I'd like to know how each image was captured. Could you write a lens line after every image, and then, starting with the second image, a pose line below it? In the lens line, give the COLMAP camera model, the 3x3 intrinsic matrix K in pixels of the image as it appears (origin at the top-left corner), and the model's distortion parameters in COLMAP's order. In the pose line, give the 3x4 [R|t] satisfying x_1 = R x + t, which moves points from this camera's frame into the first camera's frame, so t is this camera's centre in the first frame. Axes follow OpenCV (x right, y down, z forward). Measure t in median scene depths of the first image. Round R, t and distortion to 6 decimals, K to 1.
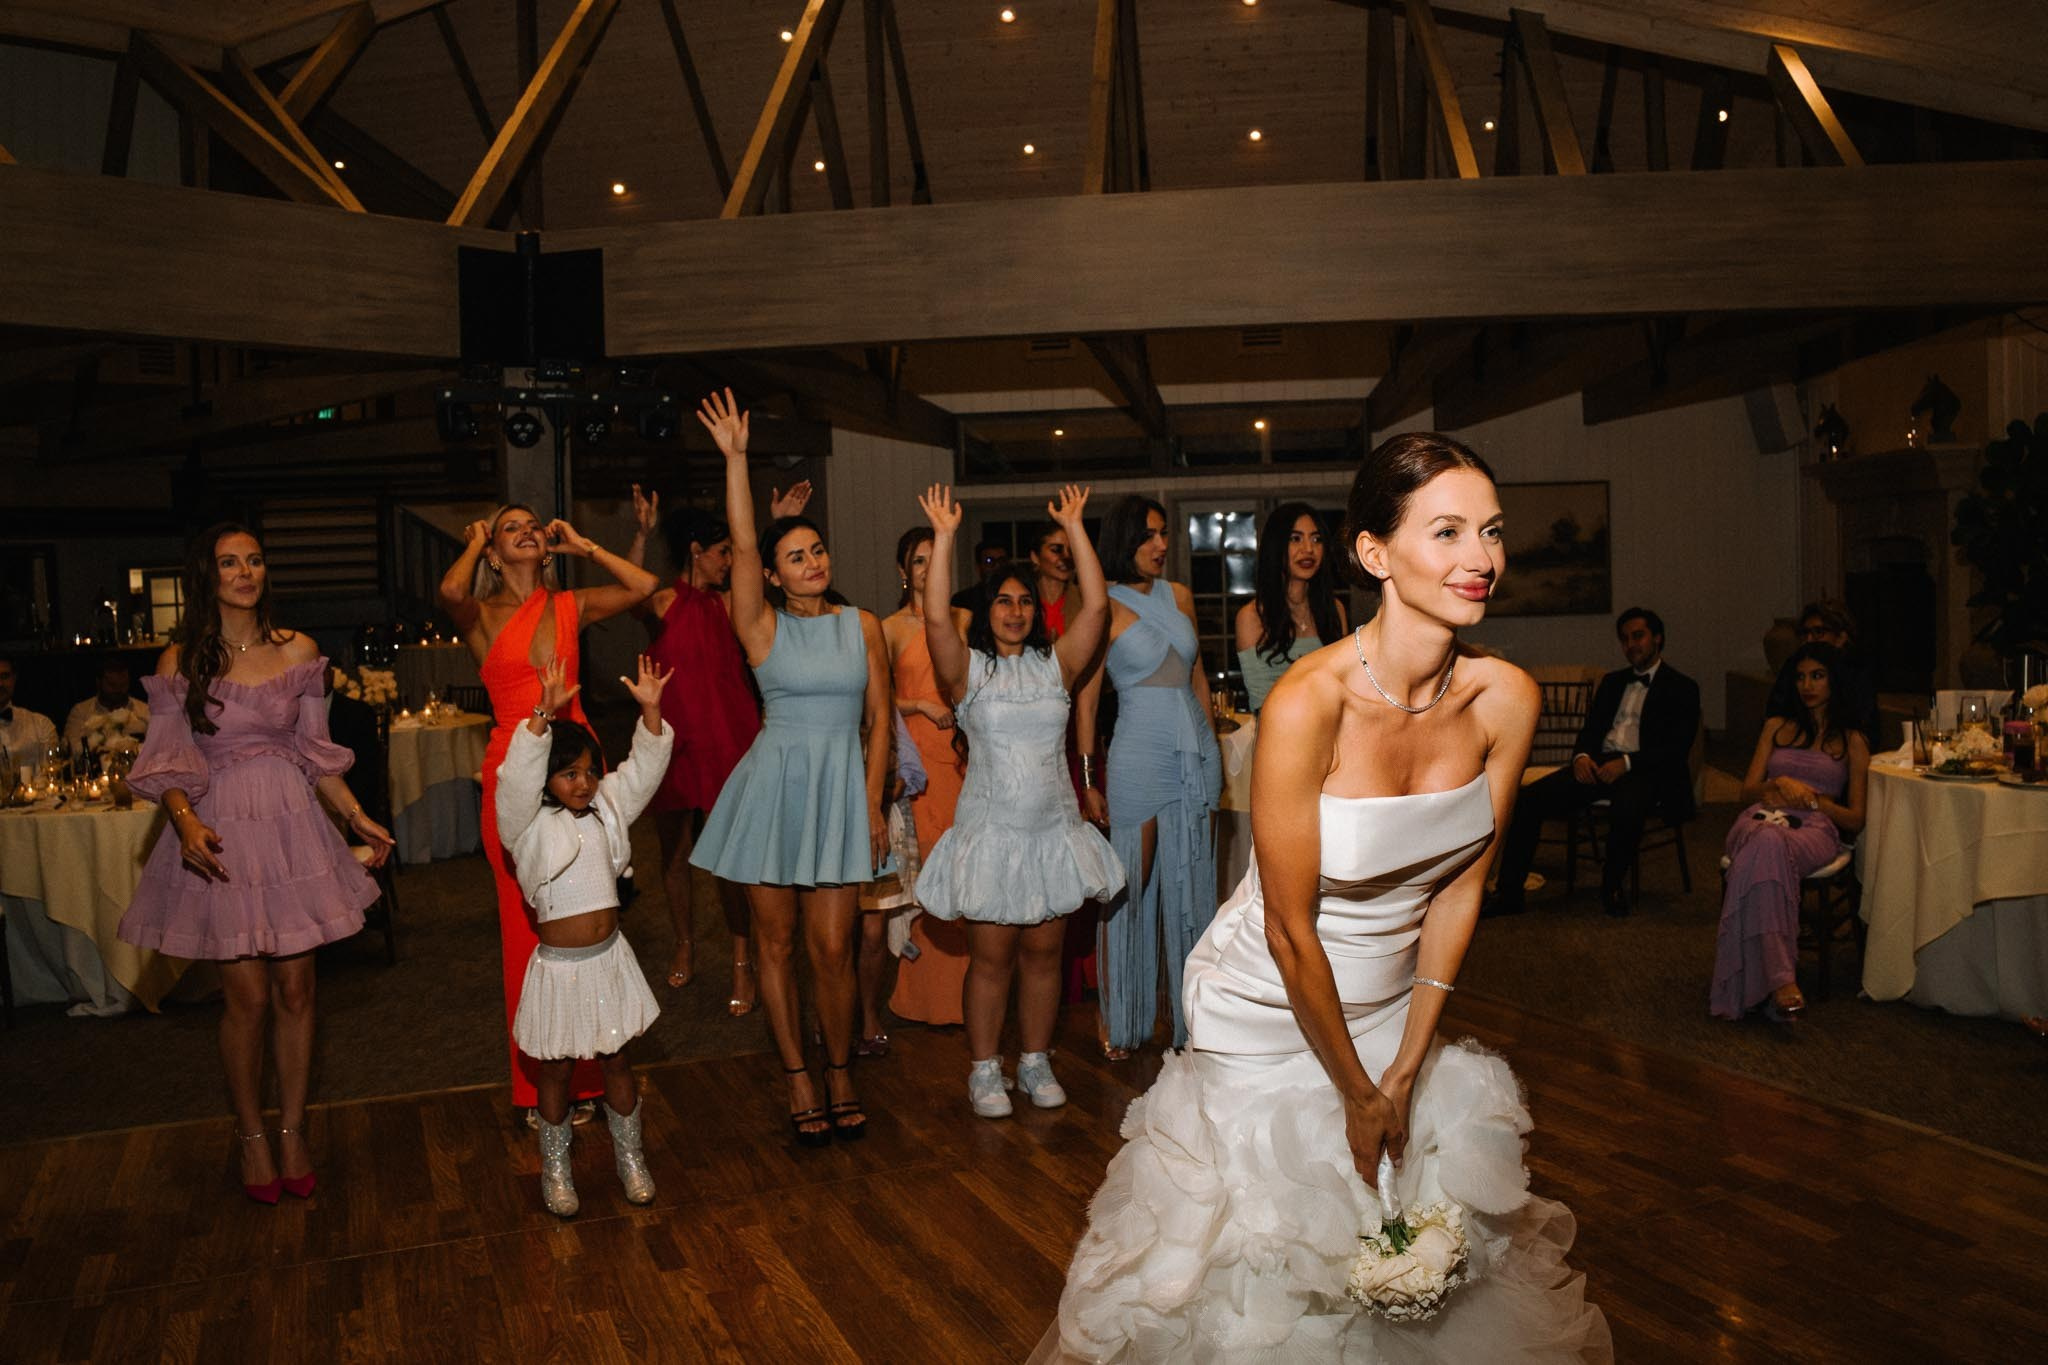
lens RADIAL K [[1658.4, 0, 1024.0], [0, 1658.4, 682.5], [0, 0, 1]] dist [-0.177023, 0.132169]
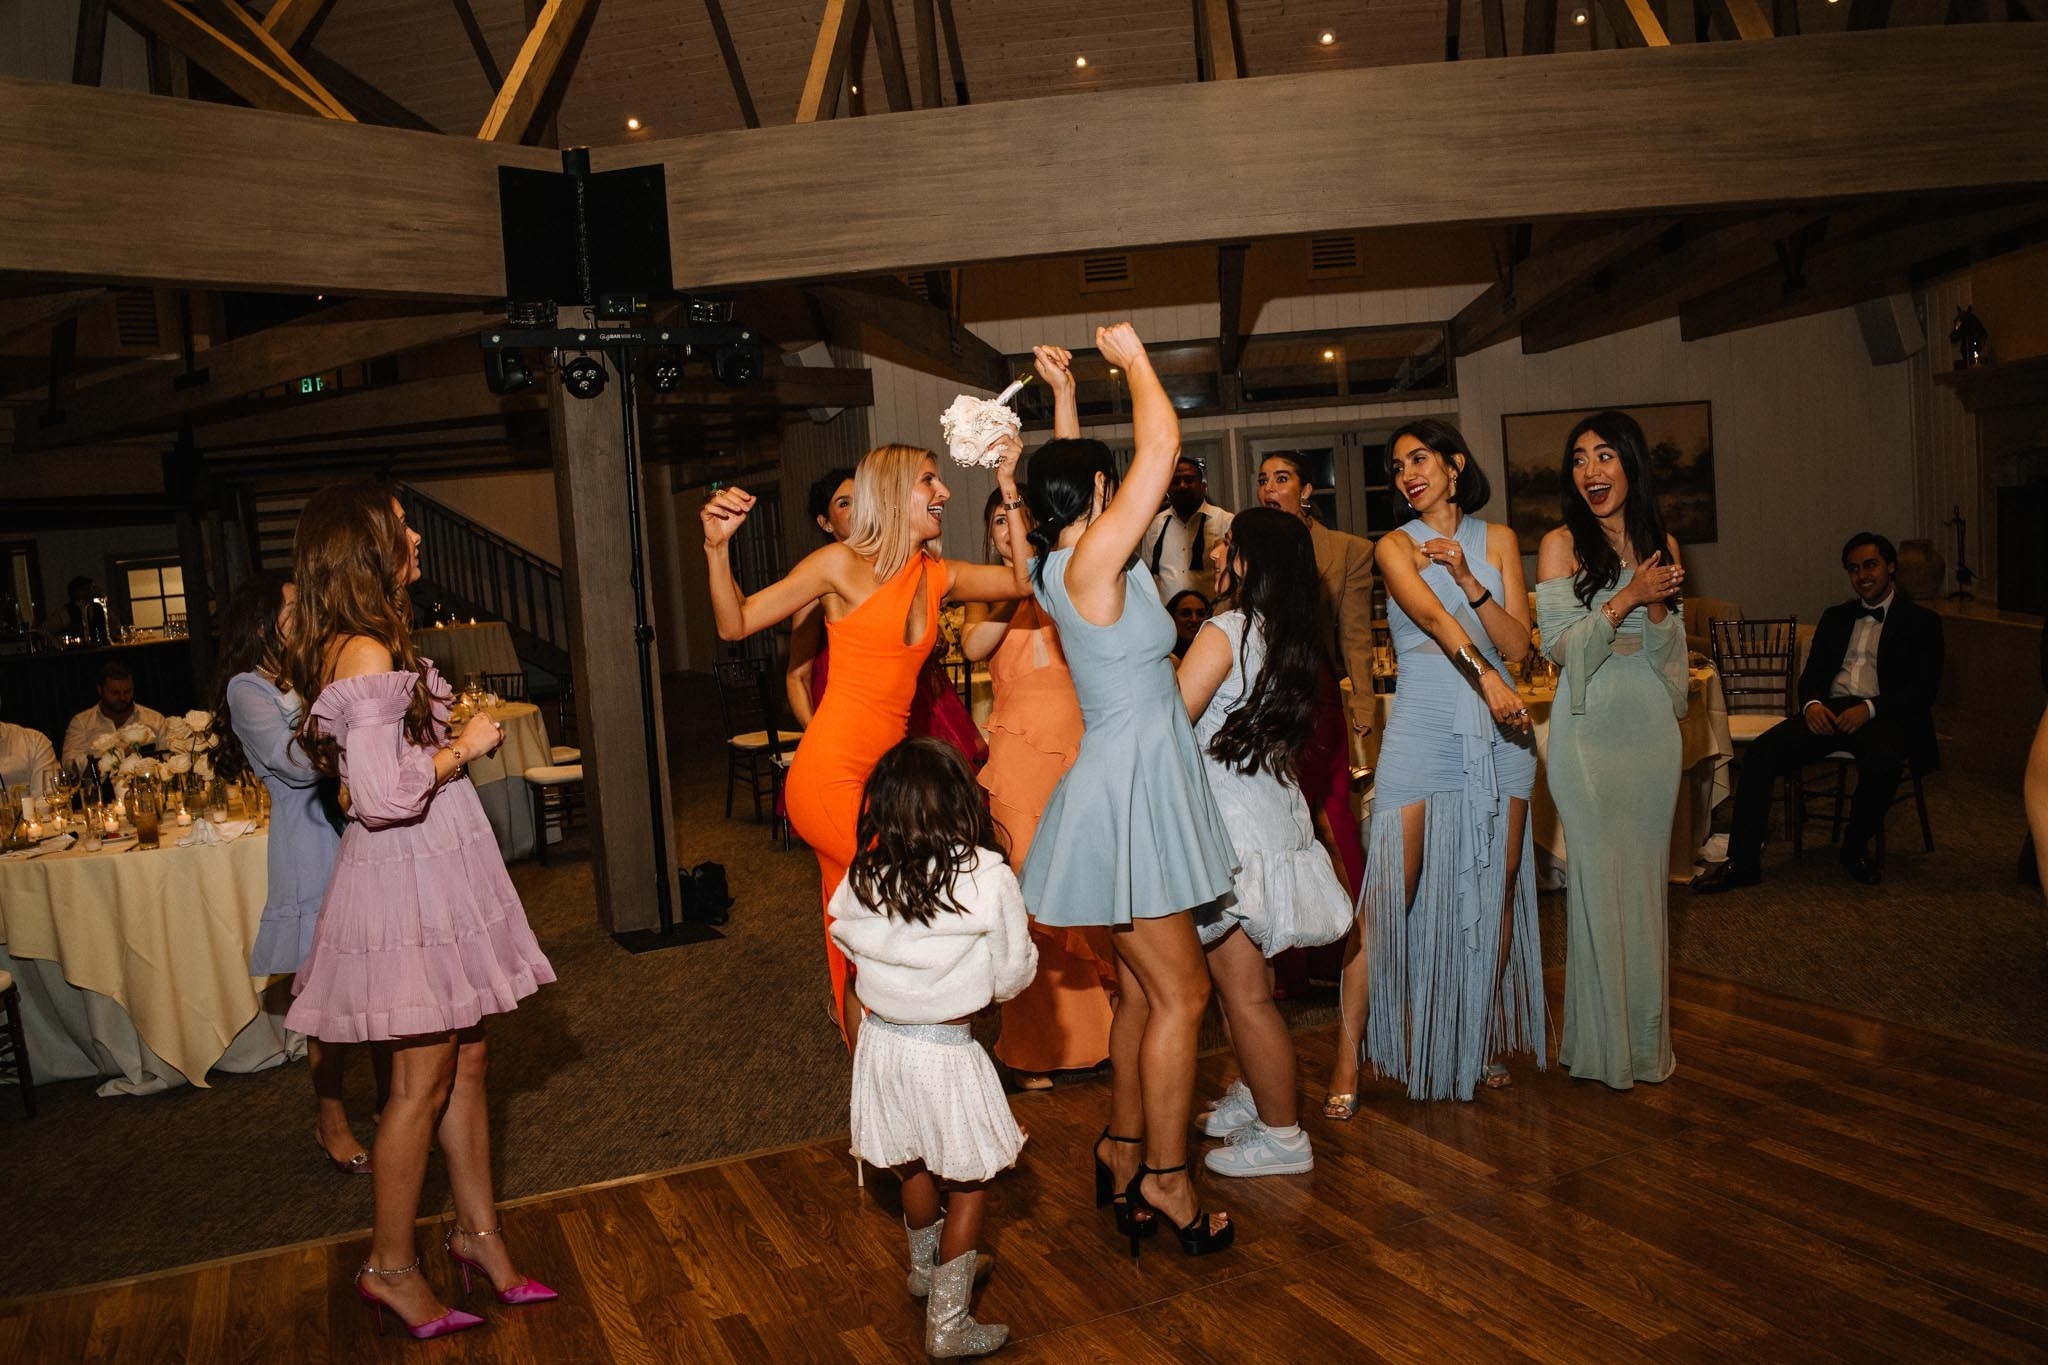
lens RADIAL K [[1646.1, 0, 1024.3], [0, 1646.1, 701.1], [0, 0, 1]] dist [-0.174160, 0.131612]
pose [[0.999035, -0.043079, 0.008576, -0.091557], [0.042702, 0.998282, 0.040108, -0.008688], [-0.010289, -0.039703, 0.999159, 0.138511]]
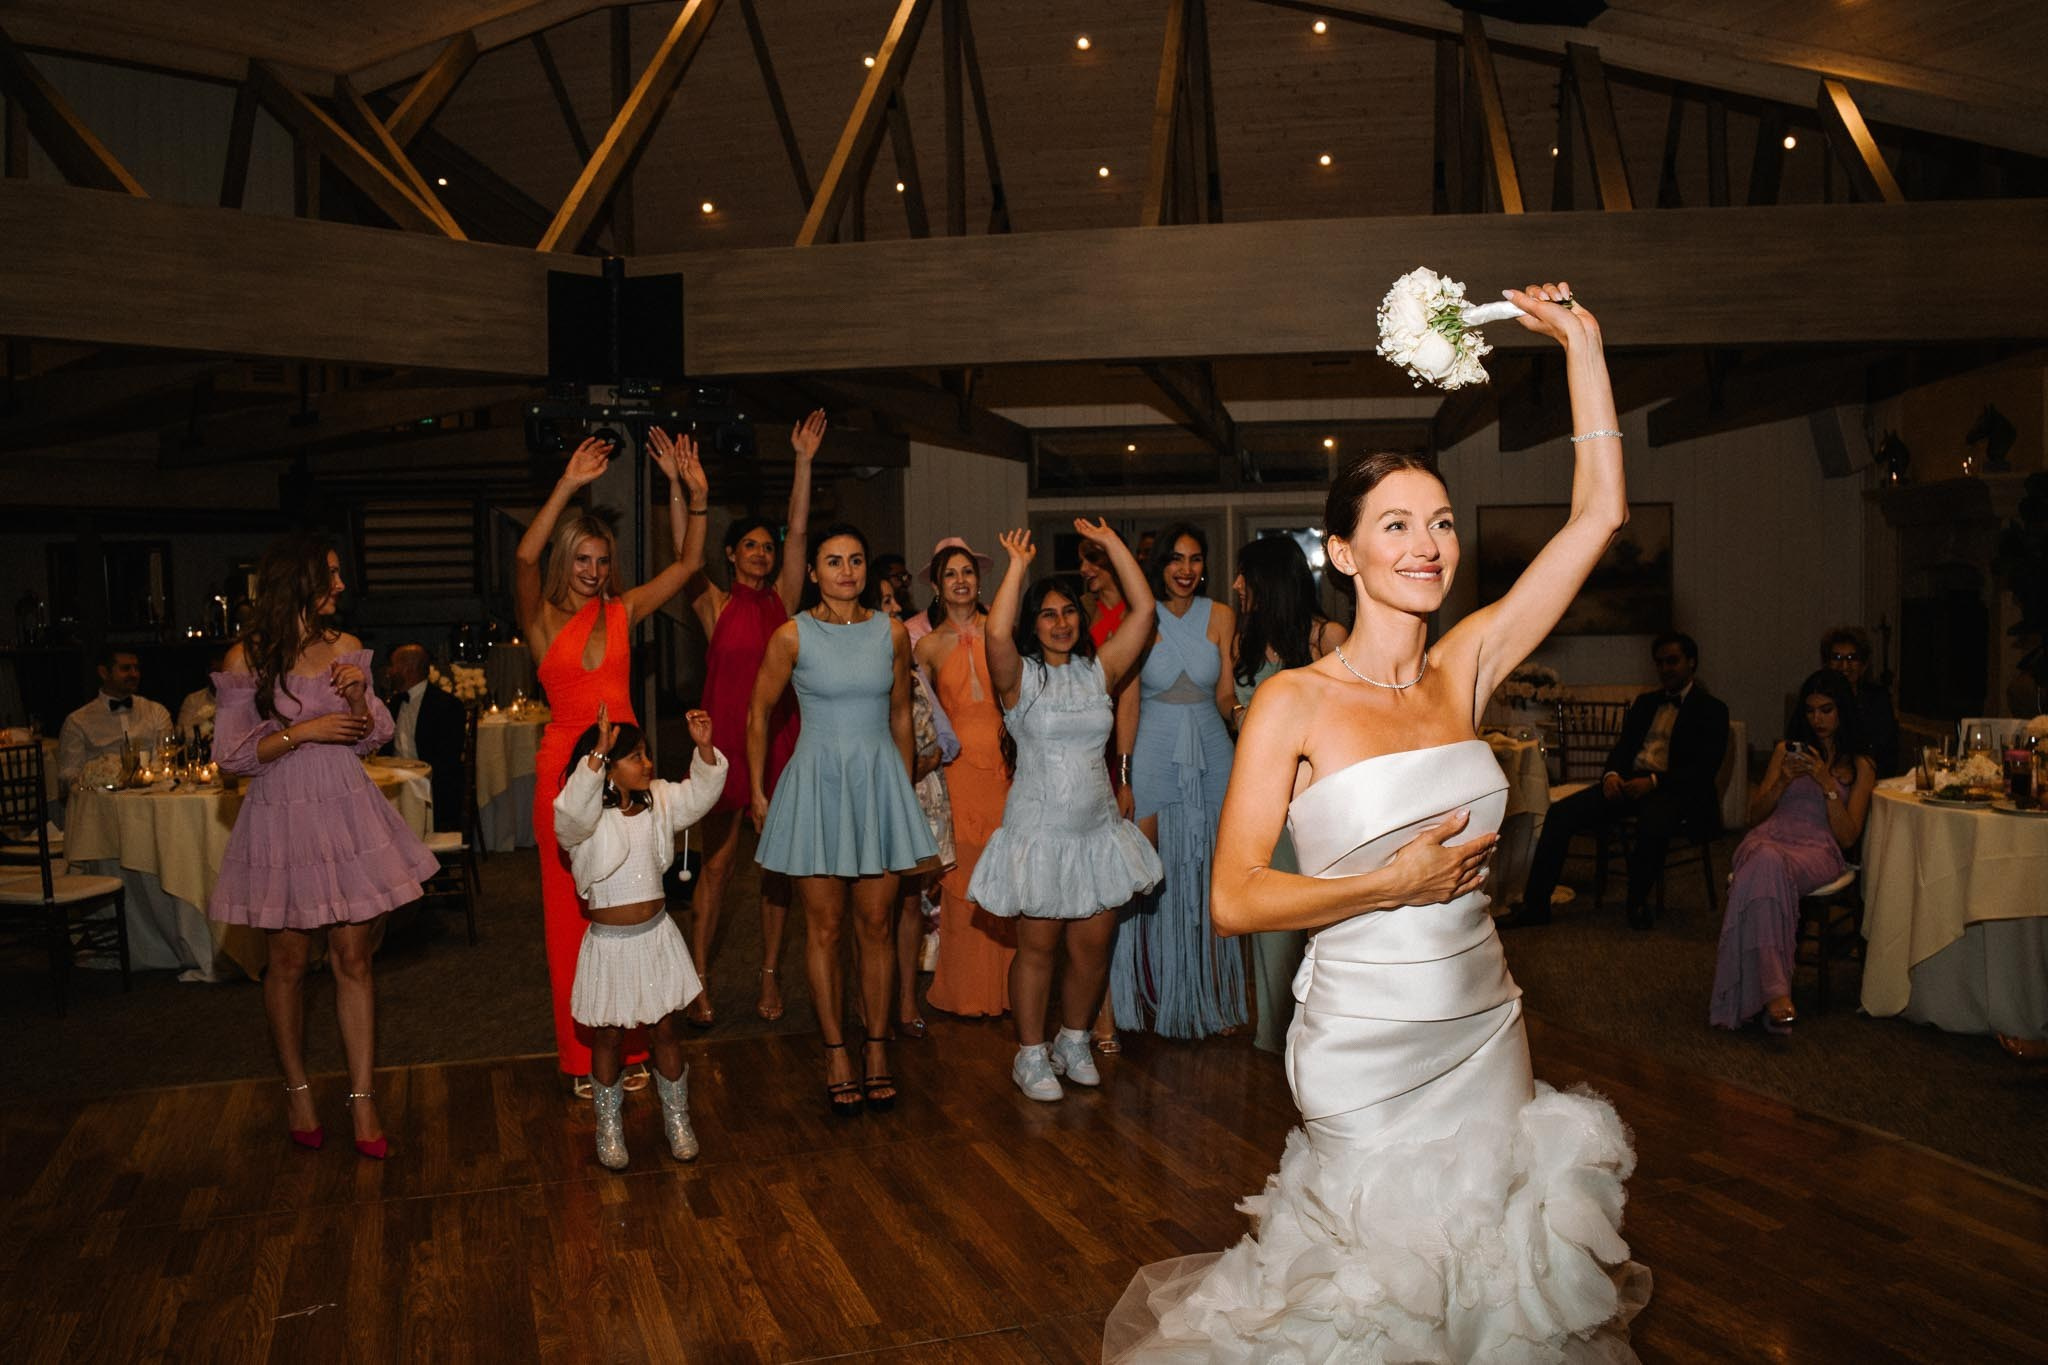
lens RADIAL K [[1650.8, 0, 1011.9], [0, 1650.8, 697.0], [0, 0, 1]] dist [-0.165589, 0.102570]
pose [[0.997942, 0.020141, -0.060870, 0.024649], [-0.019826, 0.999787, 0.005771, -0.001995], [0.060973, -0.004552, 0.998129, -0.045464]]
